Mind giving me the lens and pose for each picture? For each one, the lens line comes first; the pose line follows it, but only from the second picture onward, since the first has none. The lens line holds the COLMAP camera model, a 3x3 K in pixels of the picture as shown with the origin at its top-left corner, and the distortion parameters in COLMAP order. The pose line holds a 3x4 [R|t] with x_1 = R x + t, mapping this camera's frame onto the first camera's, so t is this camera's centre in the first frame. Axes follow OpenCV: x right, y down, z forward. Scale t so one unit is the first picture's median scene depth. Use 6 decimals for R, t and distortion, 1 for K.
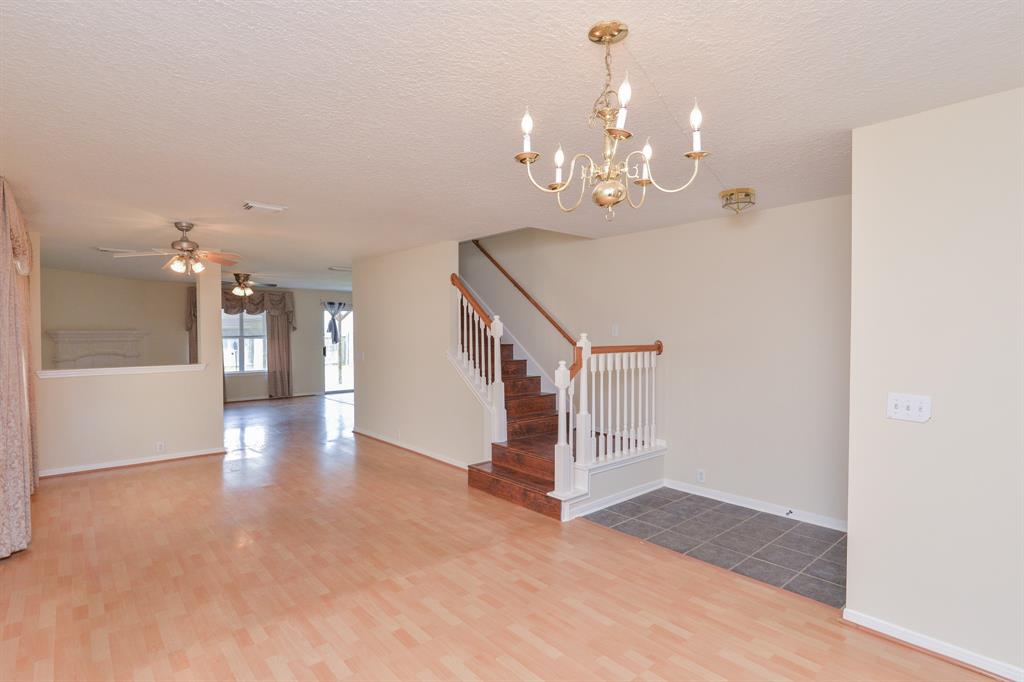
lens RADIAL K [[496.8, 0, 512.0], [0, 496.8, 341.0], [0, 0, 1]] dist [-0.006190, -0.001582]
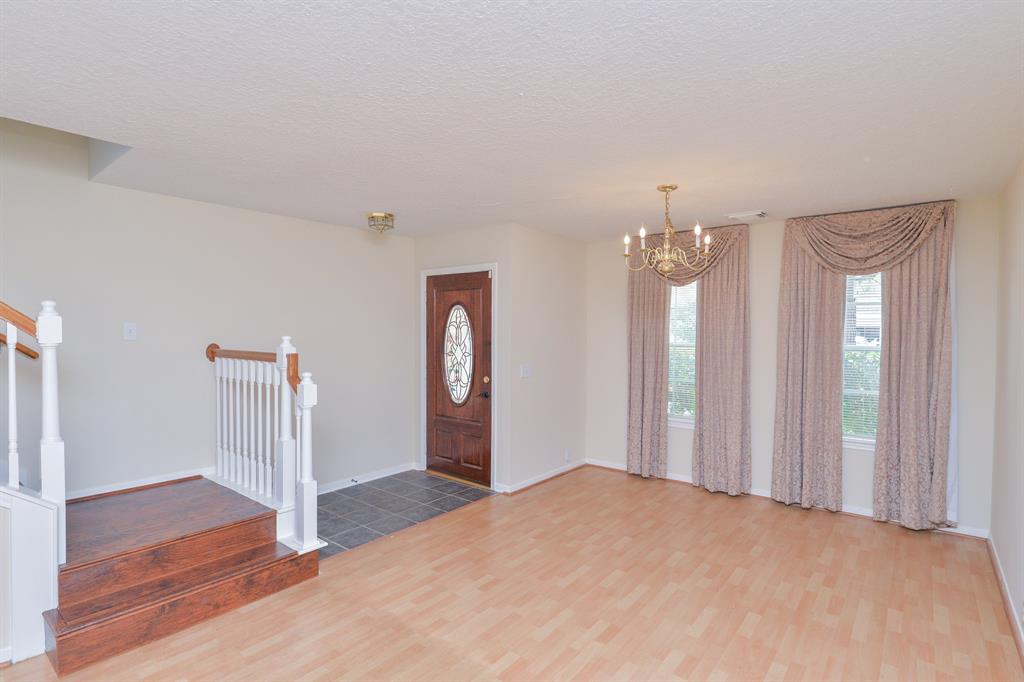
lens RADIAL K [[502.9, 0, 514.8], [0, 502.9, 335.4], [0, 0, 1]] dist [-0.005604, -0.001187]
pose [[-0.158712, -0.013467, 0.987233, -0.613208], [0.008741, 0.999849, 0.015044, -0.022449], [-0.987286, 0.011017, -0.158570, 0.682590]]
